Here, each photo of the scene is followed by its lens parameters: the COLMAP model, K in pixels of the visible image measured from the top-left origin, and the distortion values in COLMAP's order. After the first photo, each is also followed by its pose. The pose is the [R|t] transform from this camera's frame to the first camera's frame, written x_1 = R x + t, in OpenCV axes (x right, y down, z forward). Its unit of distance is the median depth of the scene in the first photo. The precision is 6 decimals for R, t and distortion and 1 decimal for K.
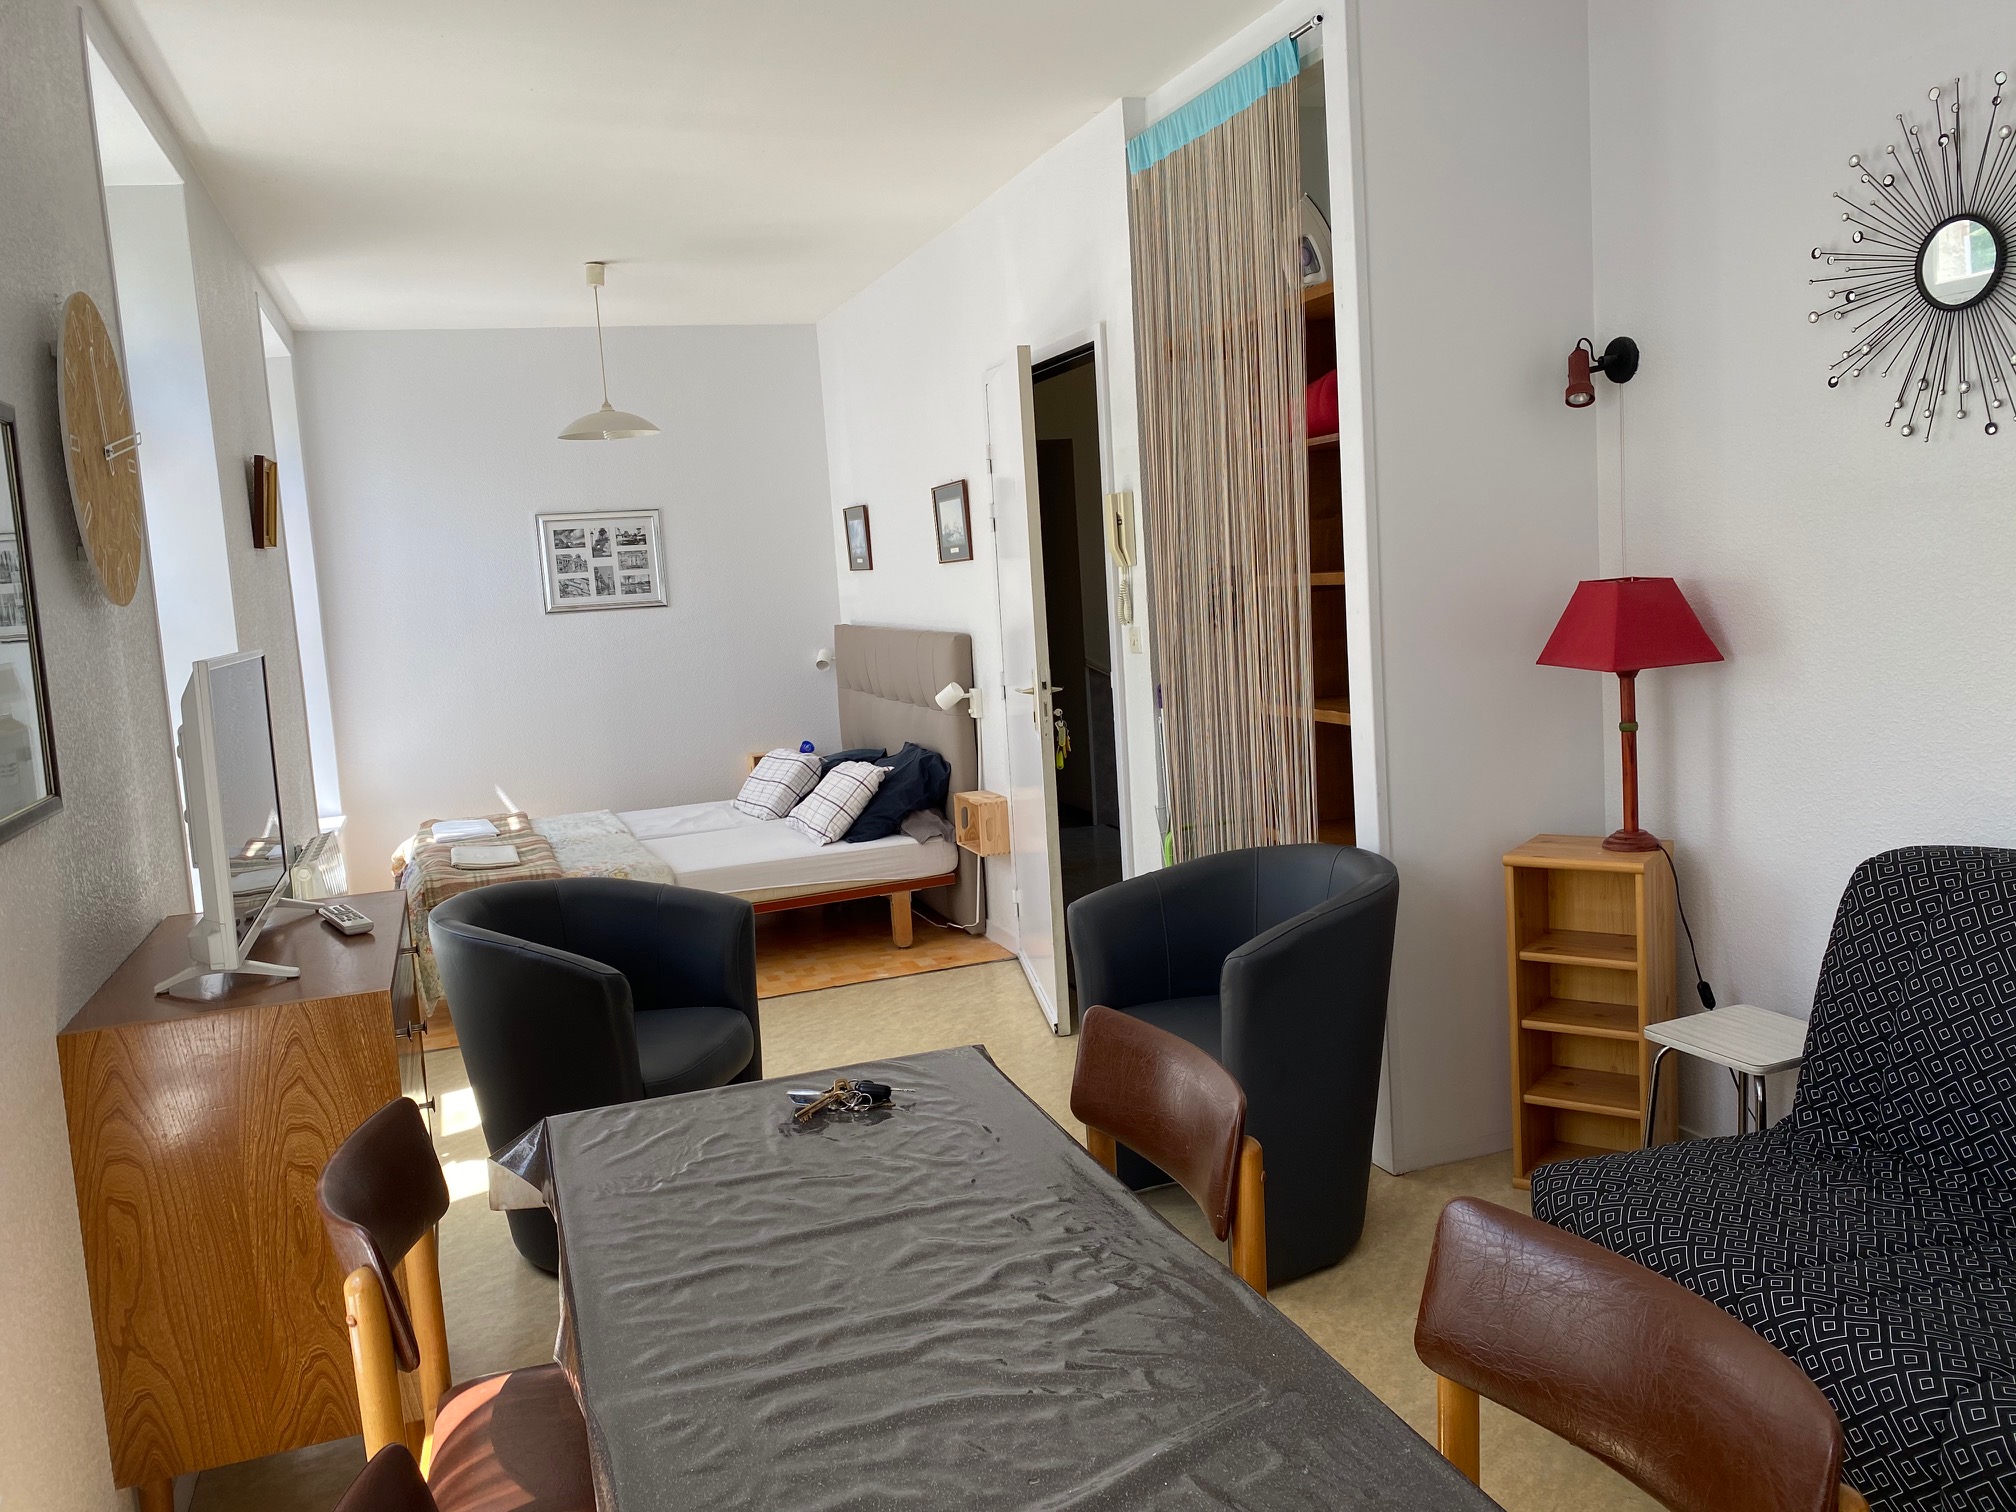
lens RADIAL K [[1518.0, 0, 1020.7], [0, 1518.0, 718.0], [0, 0, 1]] dist [0.005804, 0.005346]
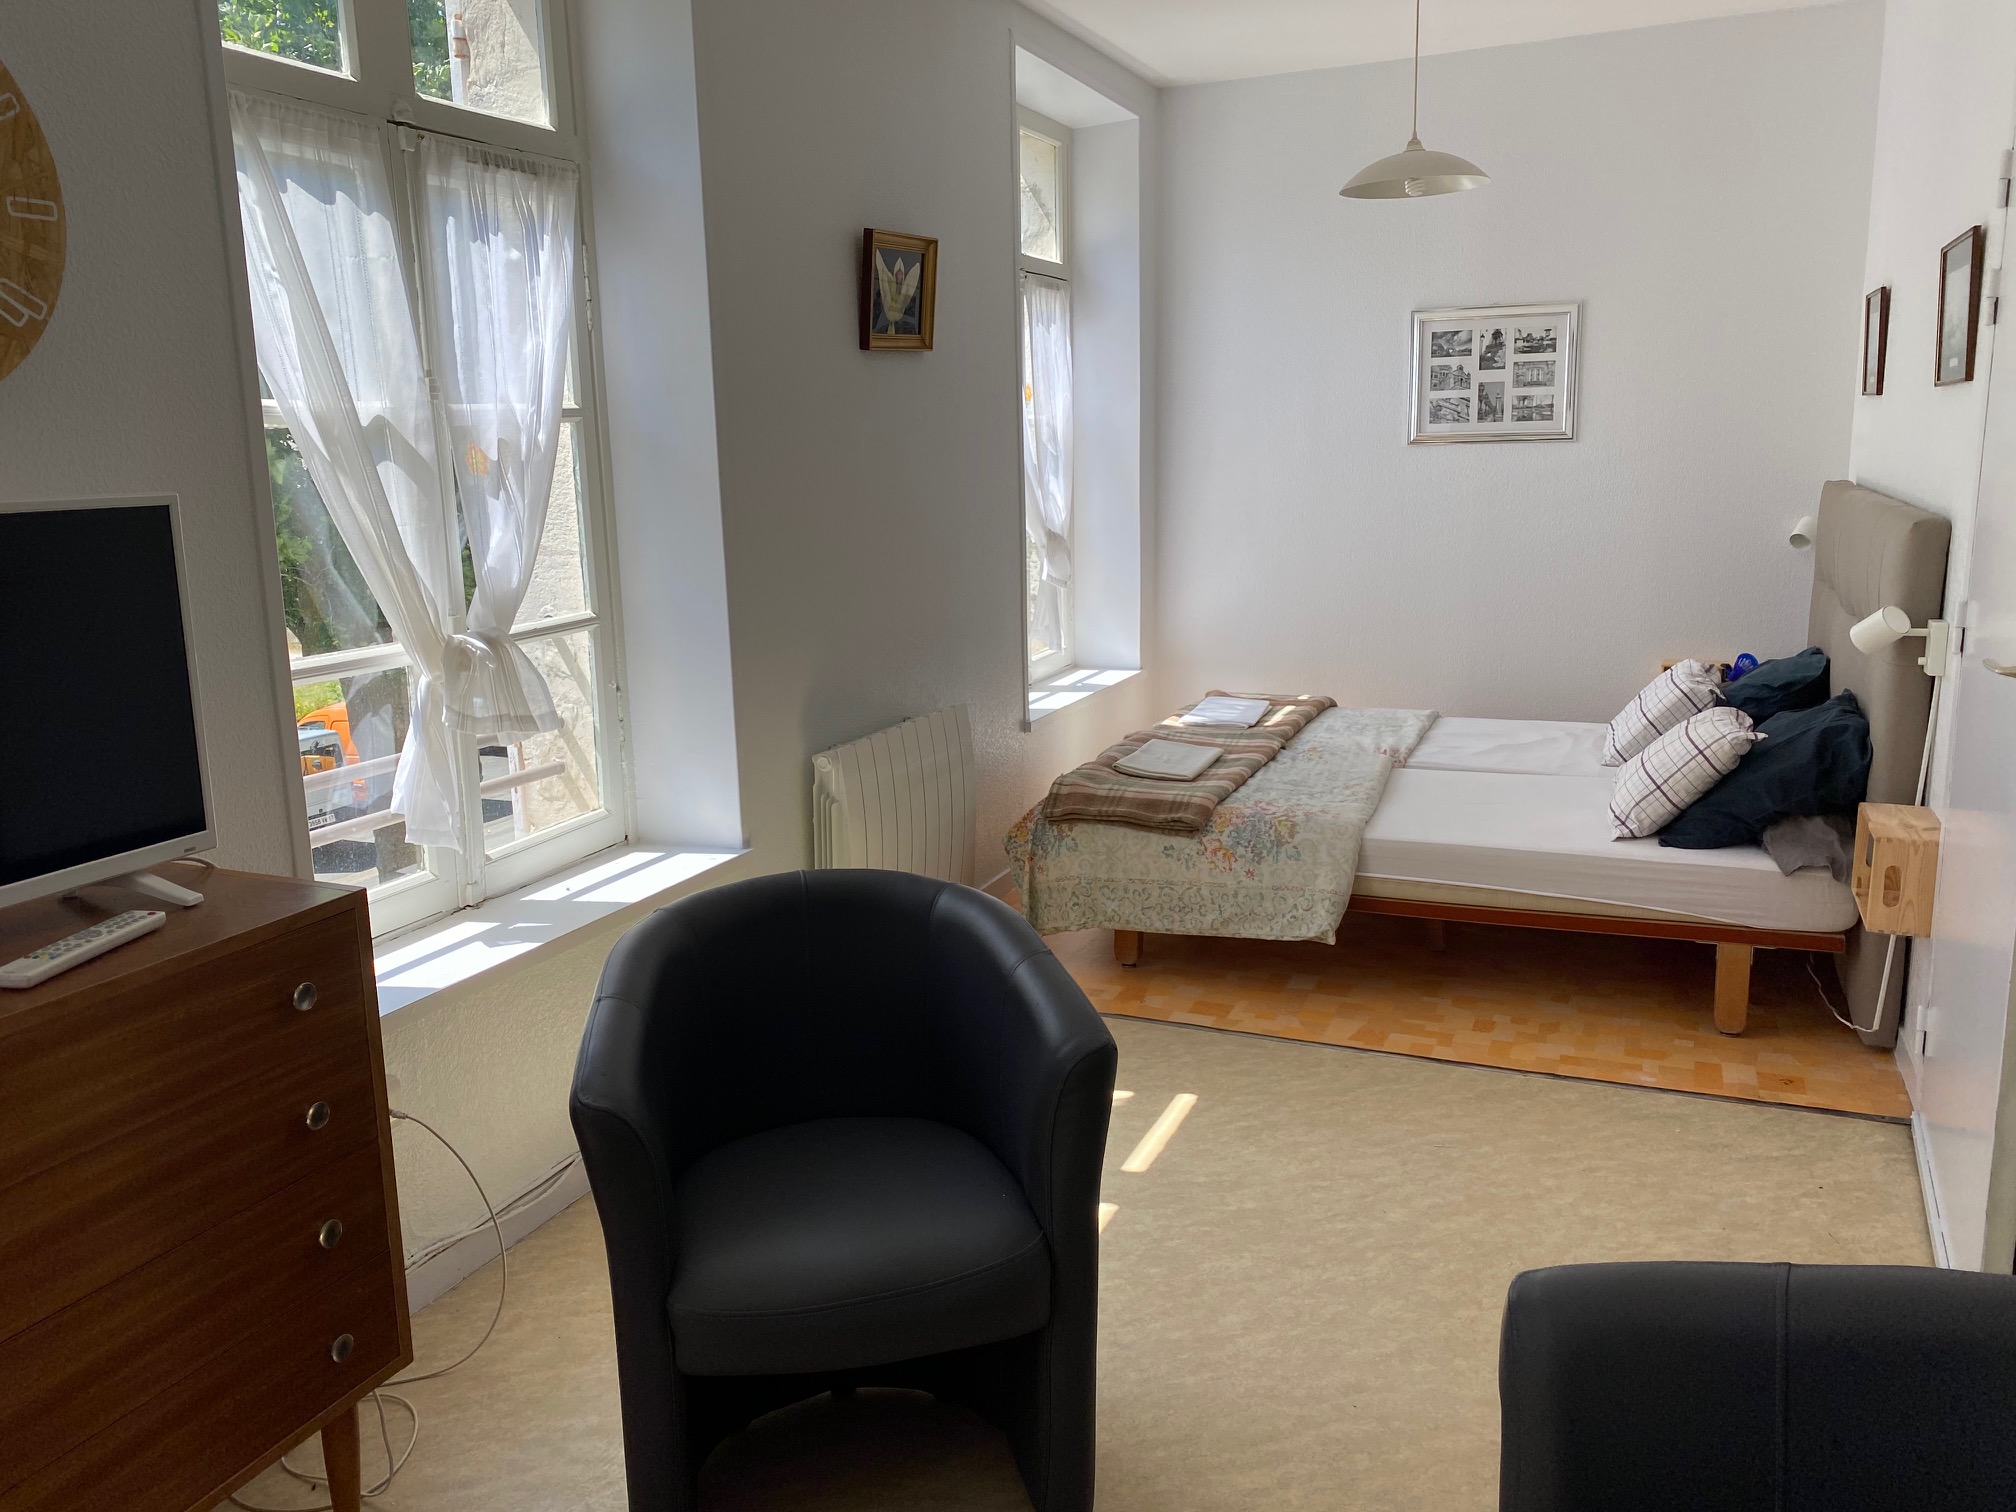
lens RADIAL K [[1518.0, 0, 1020.7], [0, 1518.0, 718.0], [0, 0, 1]] dist [0.005804, 0.005346]
pose [[0.717871, 0.167505, -0.675724, 0.087711], [-0.085627, 0.984497, 0.153079, -0.032857], [0.690890, -0.052030, 0.721085, 0.303236]]
